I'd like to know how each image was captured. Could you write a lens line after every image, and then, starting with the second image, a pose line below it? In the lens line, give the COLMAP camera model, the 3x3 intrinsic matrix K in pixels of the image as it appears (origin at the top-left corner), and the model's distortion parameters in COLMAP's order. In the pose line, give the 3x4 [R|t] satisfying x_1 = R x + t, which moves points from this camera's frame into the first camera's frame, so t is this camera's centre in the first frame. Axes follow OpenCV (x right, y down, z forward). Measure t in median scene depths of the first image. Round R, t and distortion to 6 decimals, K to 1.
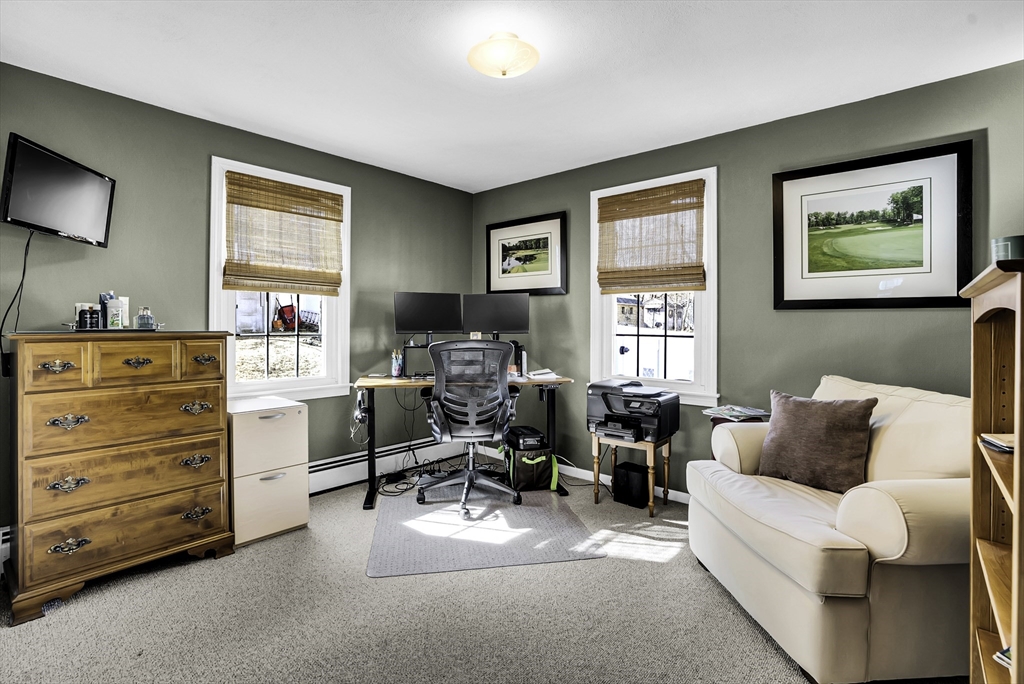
lens RADIAL K [[478.4, 0, 508.7], [0, 478.4, 336.1], [0, 0, 1]] dist [-0.061397, 0.026575]
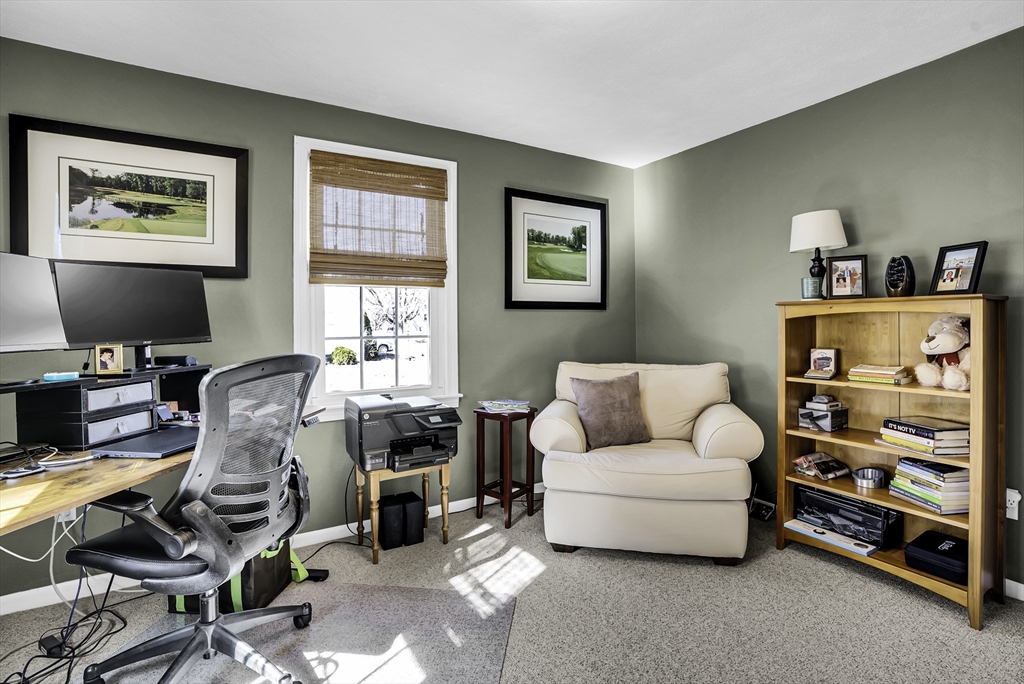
lens RADIAL K [[478.4, 0, 508.7], [0, 478.4, 336.1], [0, 0, 1]] dist [-0.061397, 0.026575]
pose [[0.306226, -0.032770, 0.951395, -0.514254], [0.037115, 0.999058, 0.022465, -0.017456], [-0.951235, 0.028431, 0.307154, 0.648428]]
